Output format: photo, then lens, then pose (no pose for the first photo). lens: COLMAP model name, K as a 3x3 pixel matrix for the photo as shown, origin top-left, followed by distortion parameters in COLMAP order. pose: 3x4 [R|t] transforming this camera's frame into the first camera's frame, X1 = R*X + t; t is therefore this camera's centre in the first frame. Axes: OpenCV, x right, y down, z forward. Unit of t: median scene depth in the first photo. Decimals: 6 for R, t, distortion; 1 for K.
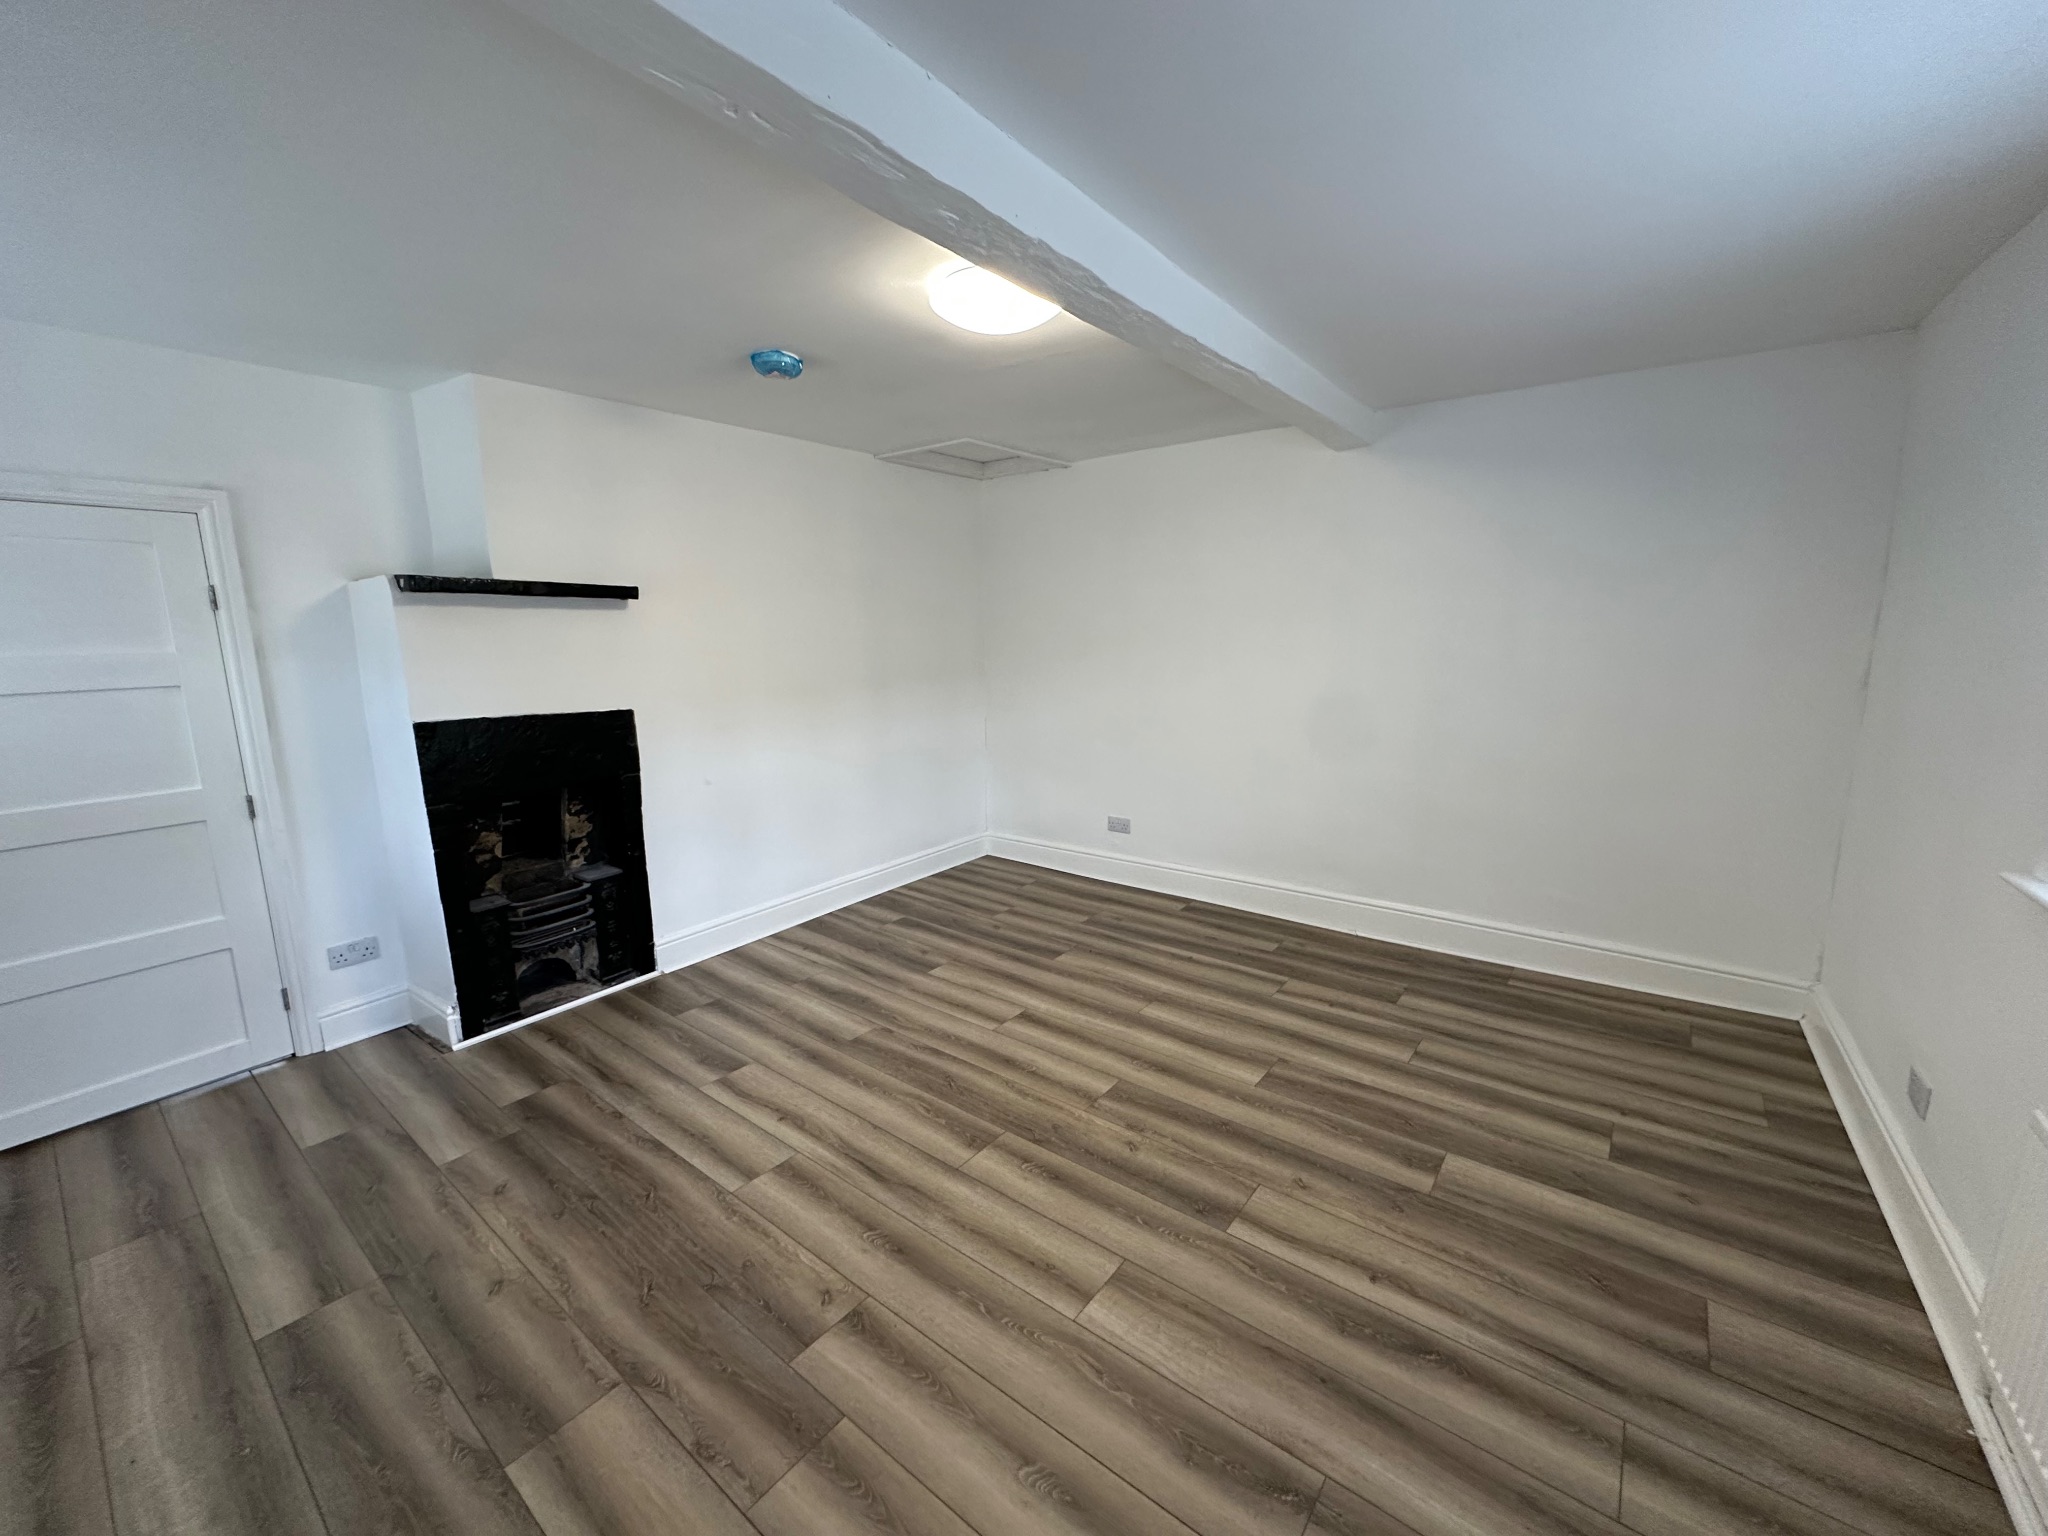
lens RADIAL K [[813.6, 0, 1032.2], [0, 813.6, 763.6], [0, 0, 1]] dist [-0.002038, 0.000515]
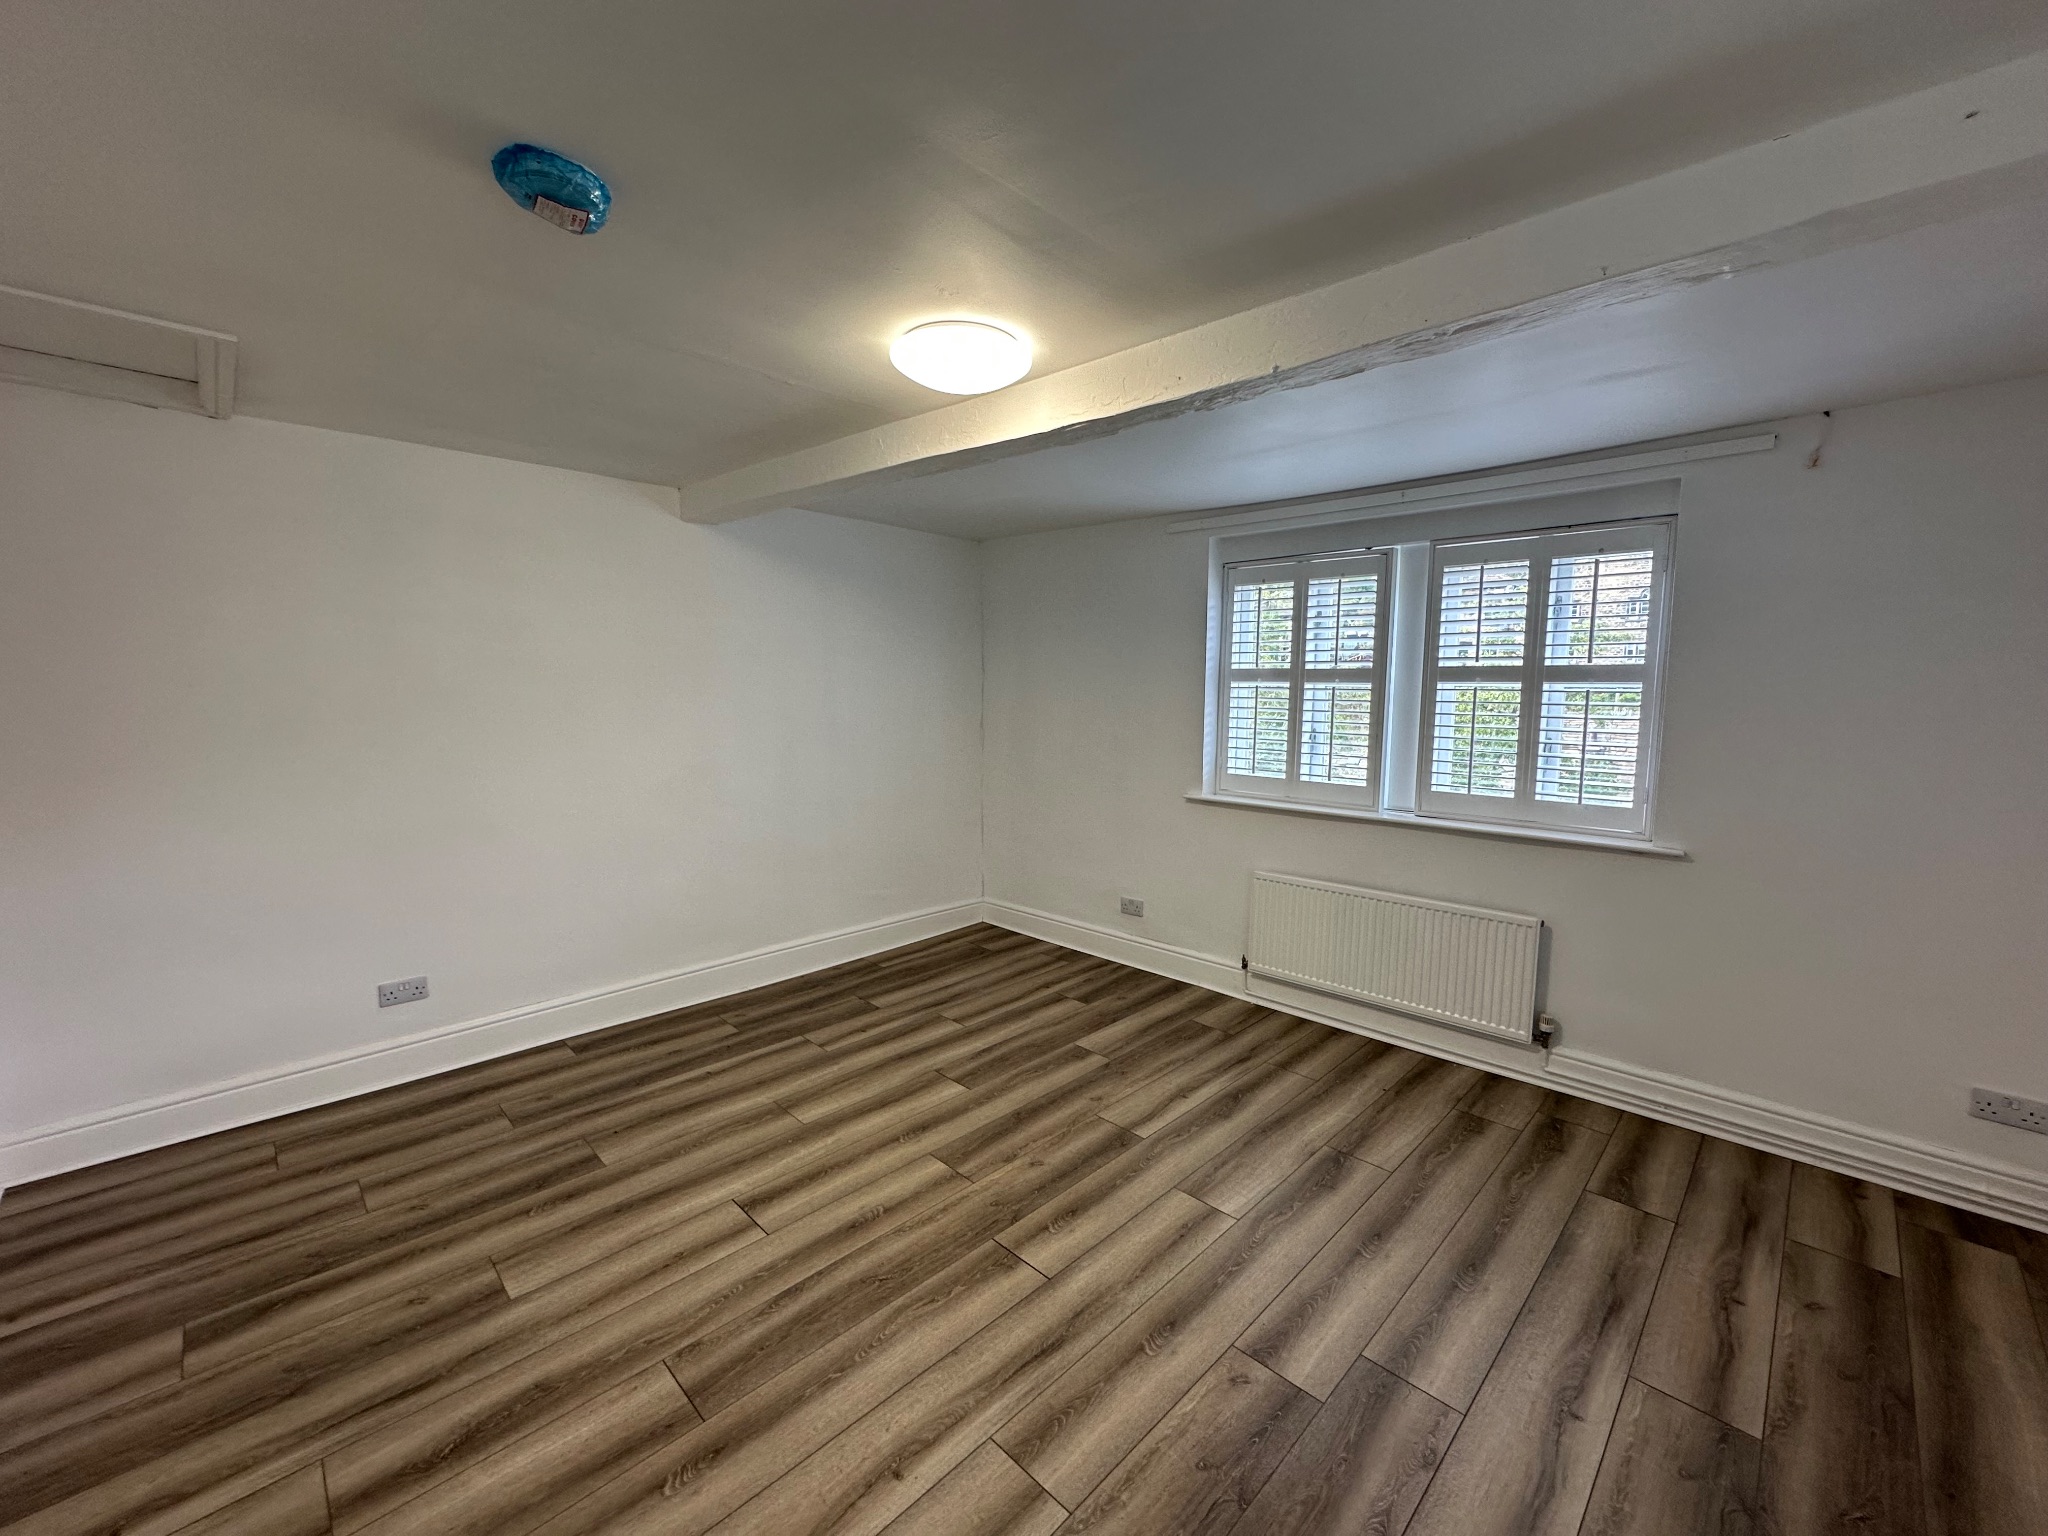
lens RADIAL K [[813.6, 0, 1025.2], [0, 813.6, 772.9], [0, 0, 1]] dist [-0.002038, 0.000515]
pose [[0.128236, -0.090953, 0.987564, -0.850161], [0.158770, 0.984825, 0.070084, -0.118975], [-0.978952, 0.147808, 0.140731, 0.727495]]
